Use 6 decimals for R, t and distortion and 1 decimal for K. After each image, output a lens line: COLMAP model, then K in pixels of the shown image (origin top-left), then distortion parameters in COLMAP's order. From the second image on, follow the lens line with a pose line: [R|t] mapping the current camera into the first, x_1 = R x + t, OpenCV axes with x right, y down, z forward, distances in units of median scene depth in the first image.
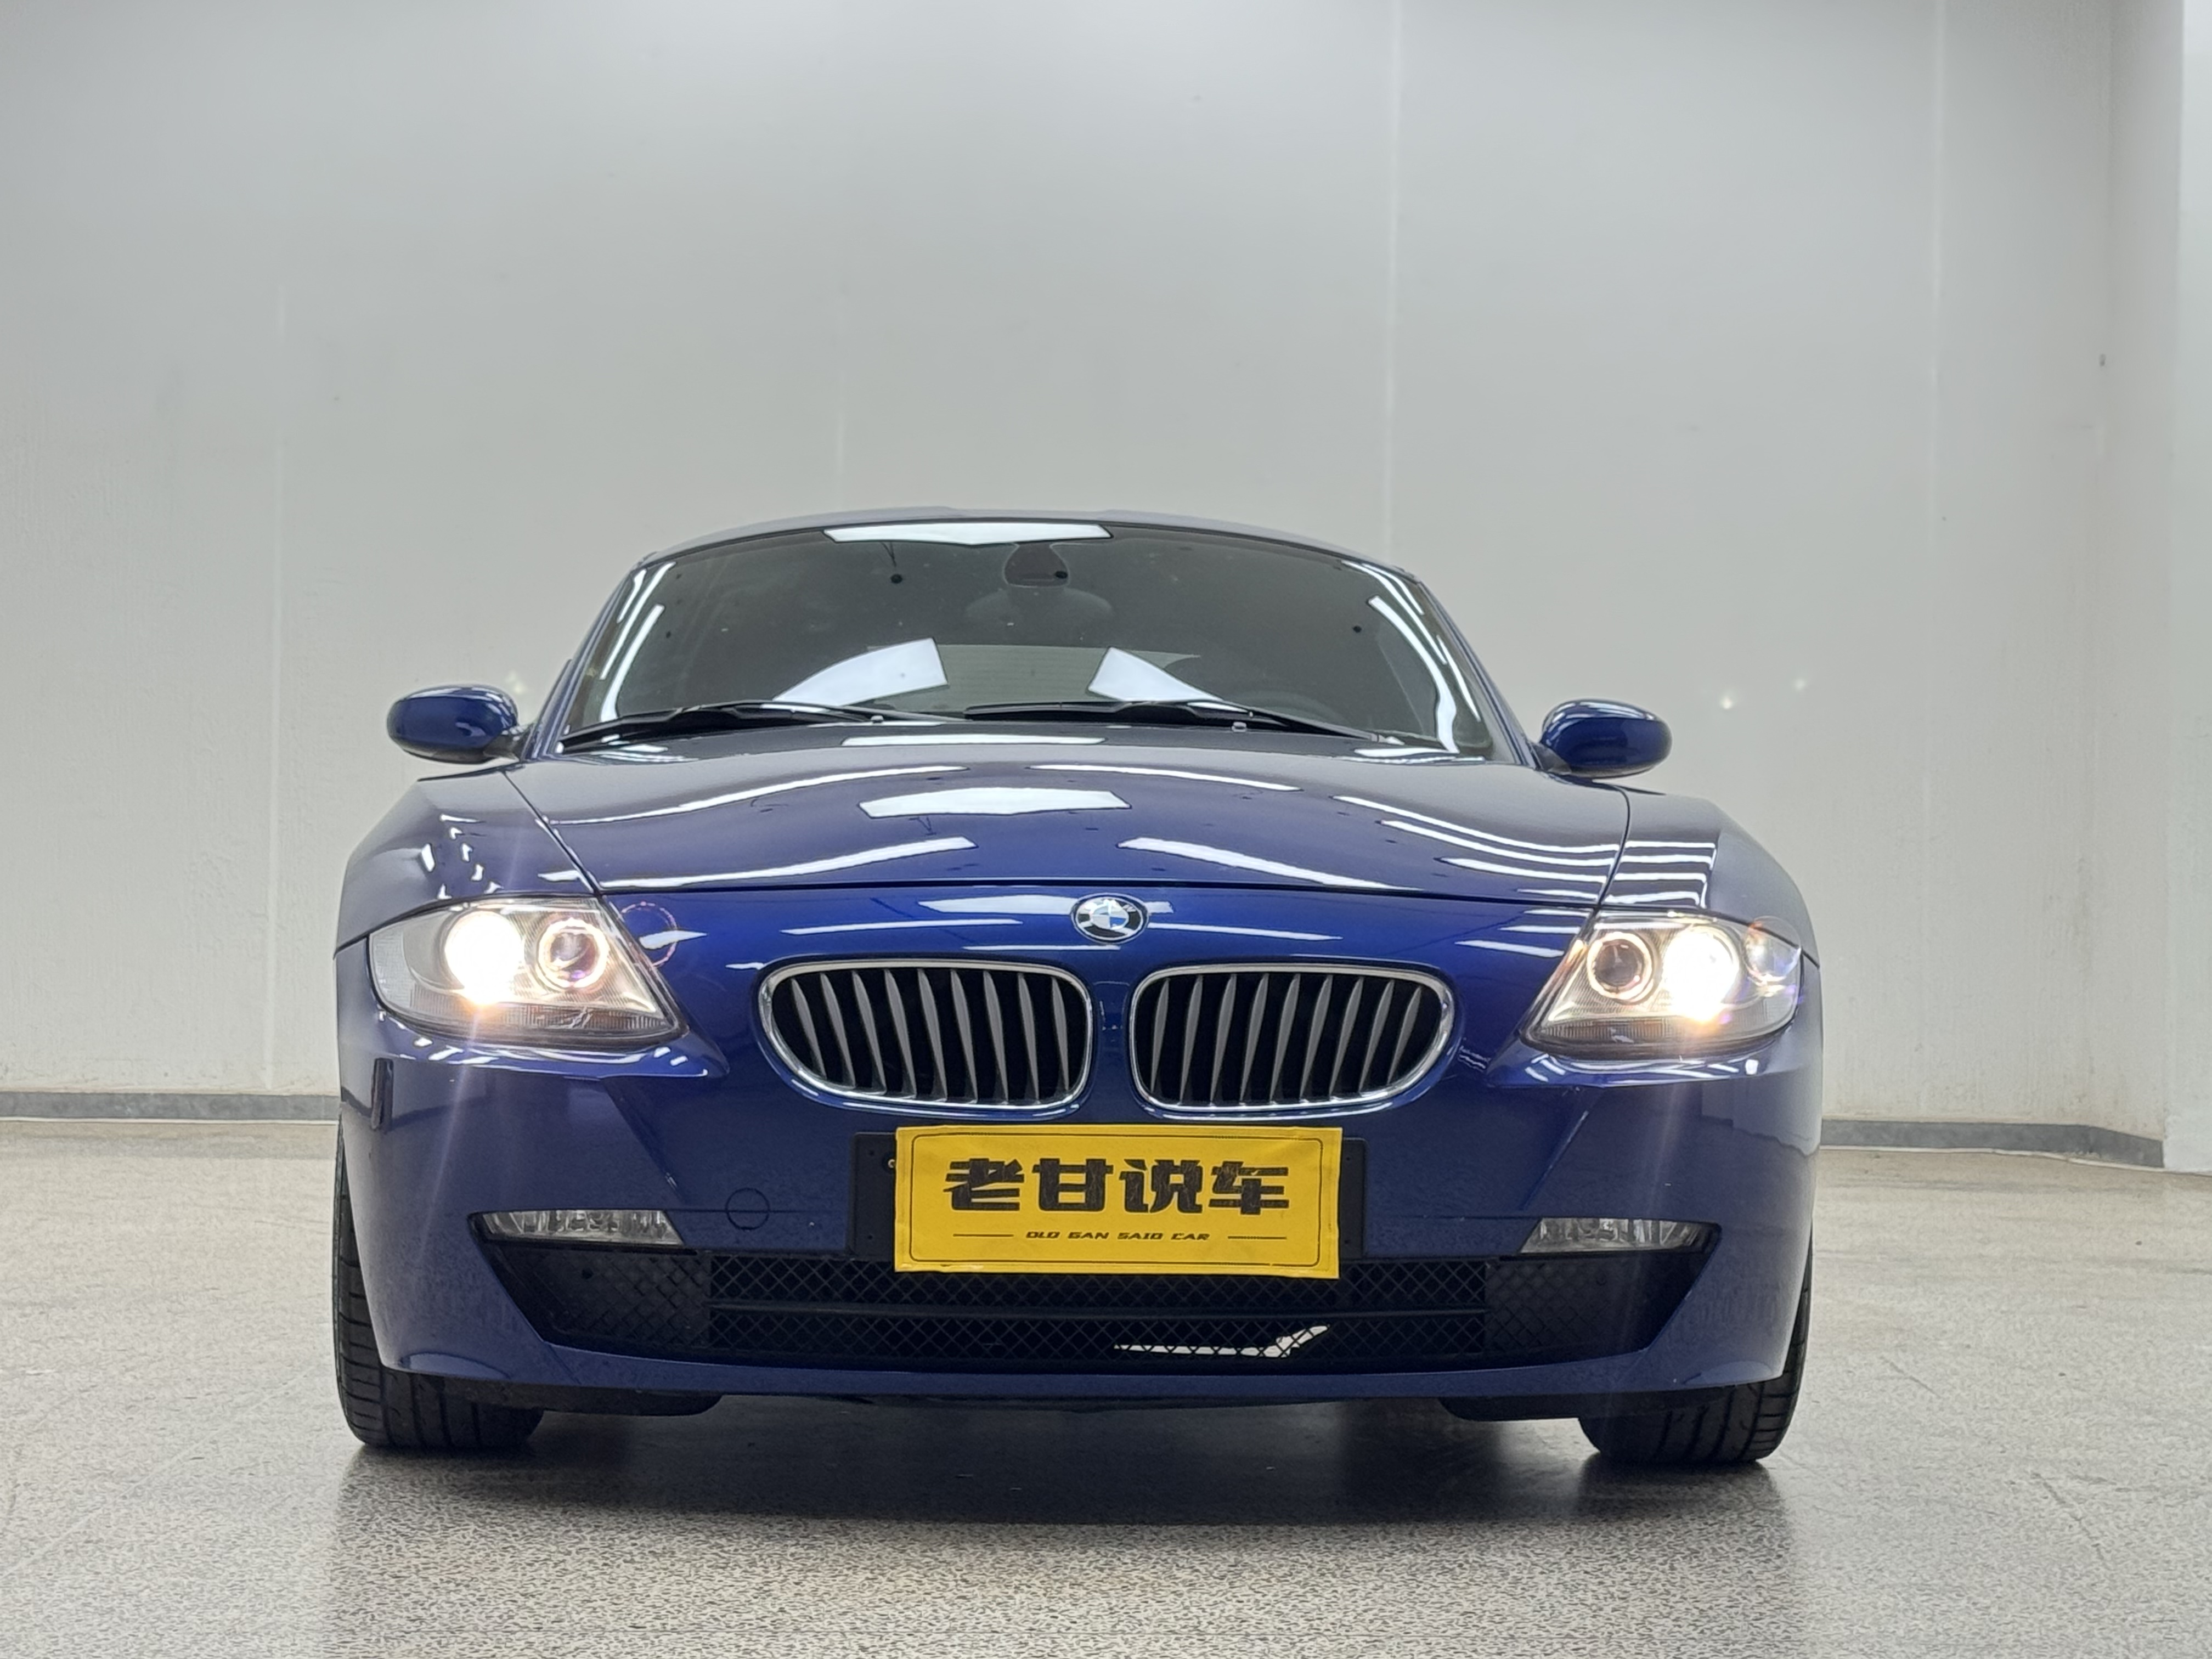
lens RADIAL K [[4538.0, 0, 1106.0], [0, 4538.0, 829.5], [0, 0, 1]] dist [0.148216, 0.363929]
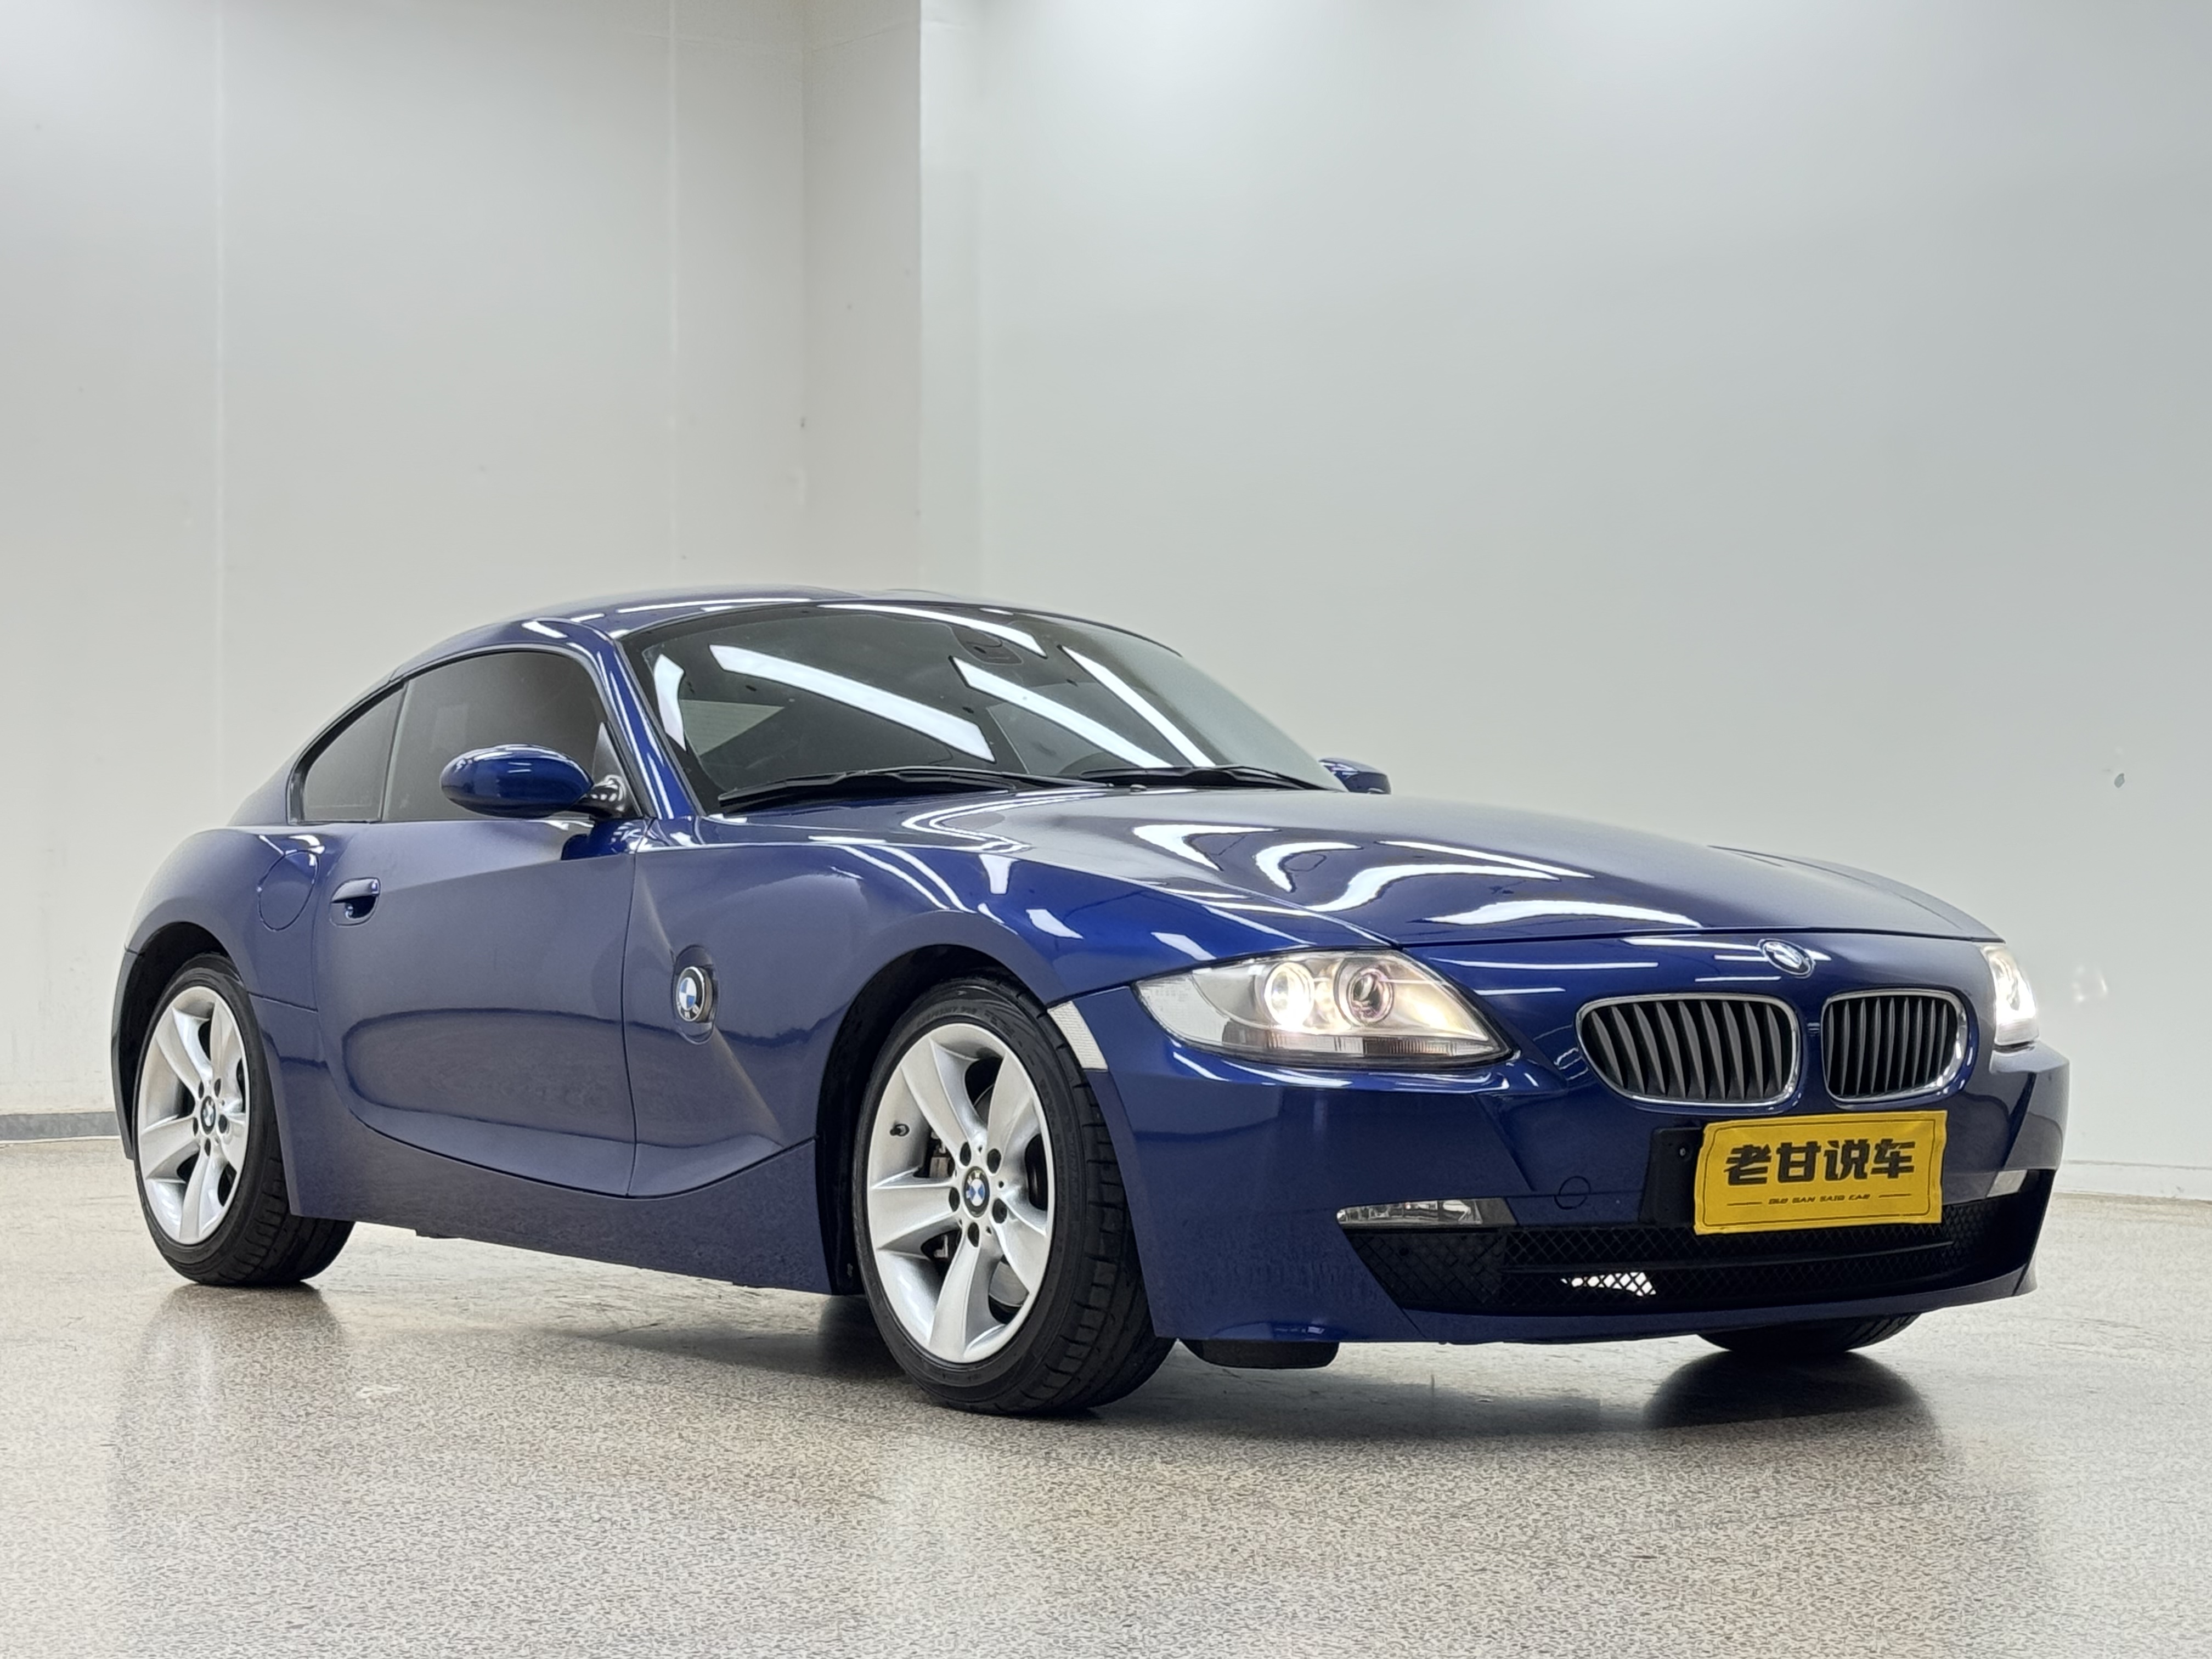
lens RADIAL K [[4538.0, 0, 1106.0], [0, 4538.0, 829.5], [0, 0, 1]] dist [0.148216, 0.363929]
pose [[0.847875, -0.009635, 0.530108, -0.873855], [0.004914, 0.999935, 0.010315, -0.032527], [-0.530173, -0.006141, 0.847867, -0.012133]]
